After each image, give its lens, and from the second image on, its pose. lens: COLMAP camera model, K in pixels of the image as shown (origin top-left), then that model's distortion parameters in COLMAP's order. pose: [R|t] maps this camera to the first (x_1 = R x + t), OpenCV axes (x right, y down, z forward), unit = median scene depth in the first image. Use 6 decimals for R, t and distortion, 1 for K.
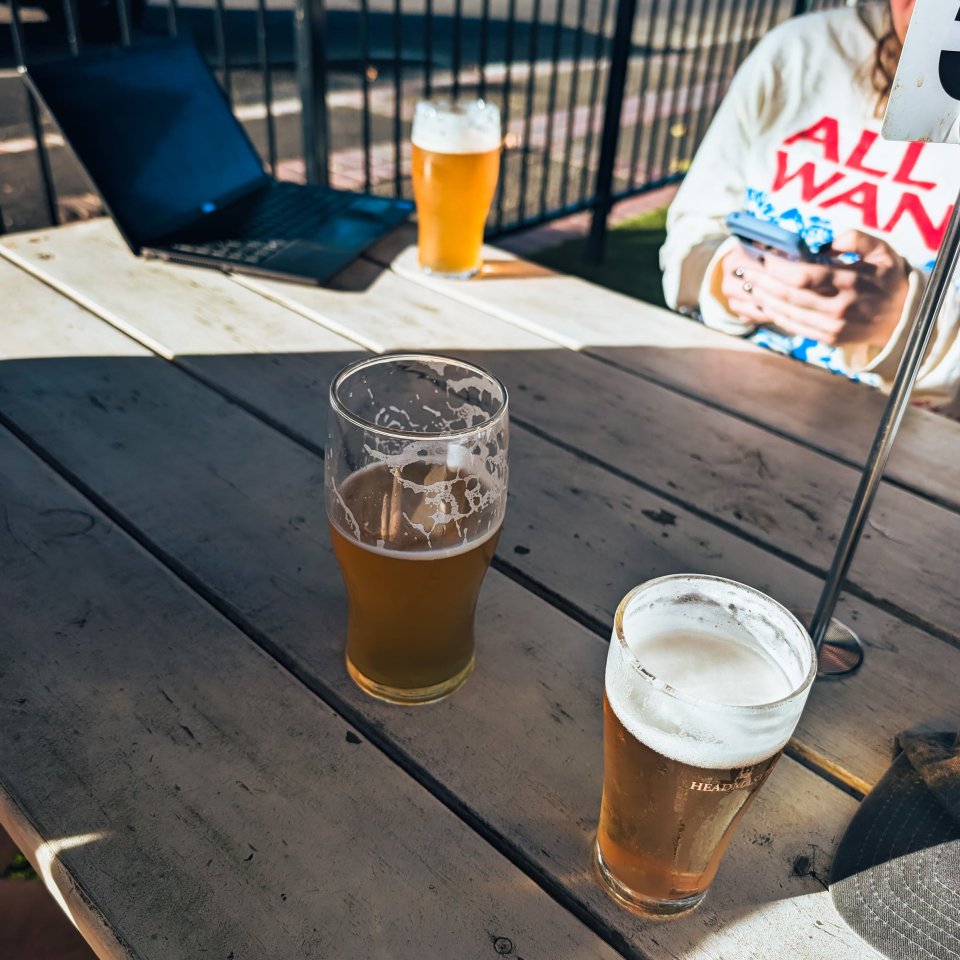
lens RADIAL K [[877.3, 0, 480.0], [0, 877.3, 480.0], [0, 0, 1]] dist [0.072689, -0.168628]
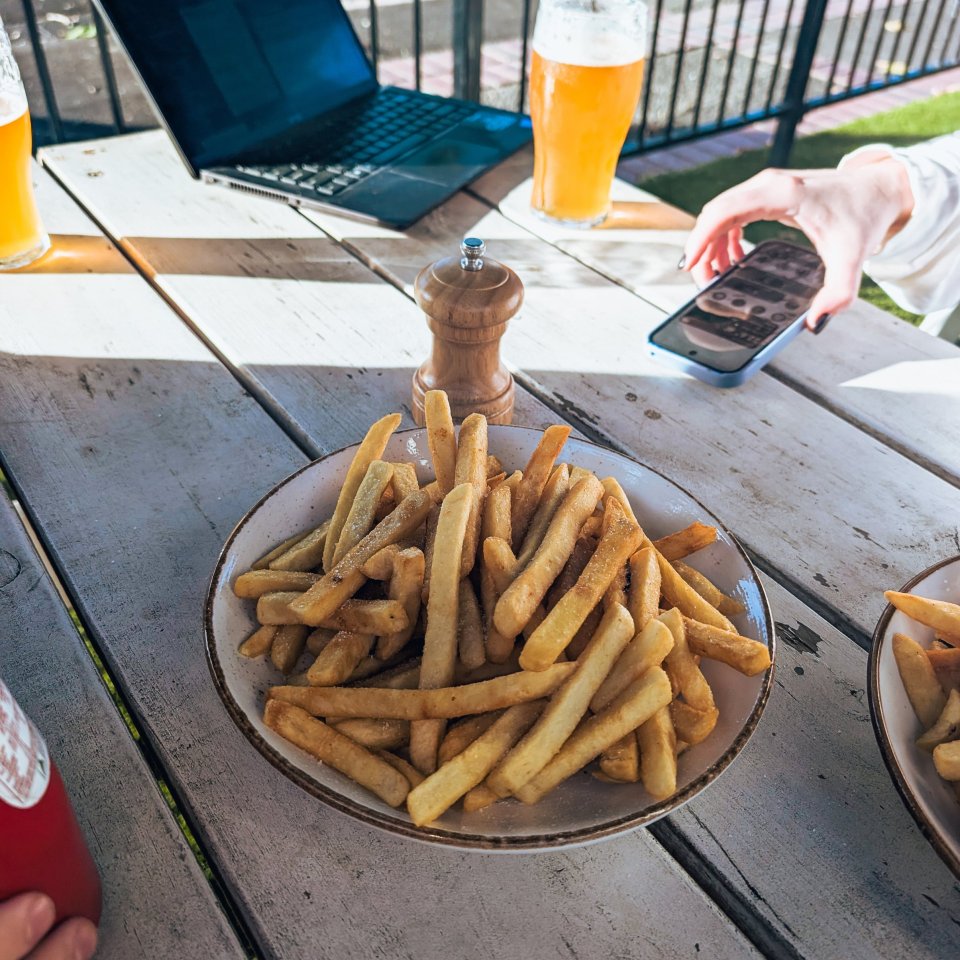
lens RADIAL K [[900.6, 0, 480.0], [0, 900.6, 480.0], [0, 0, 1]] dist [0.001289, 0.010435]
pose [[0.983225, 0.102455, -0.150900, 0.033920], [-0.087048, 0.990612, 0.105404, -0.080856], [0.160282, -0.090500, 0.982914, 0.170467]]
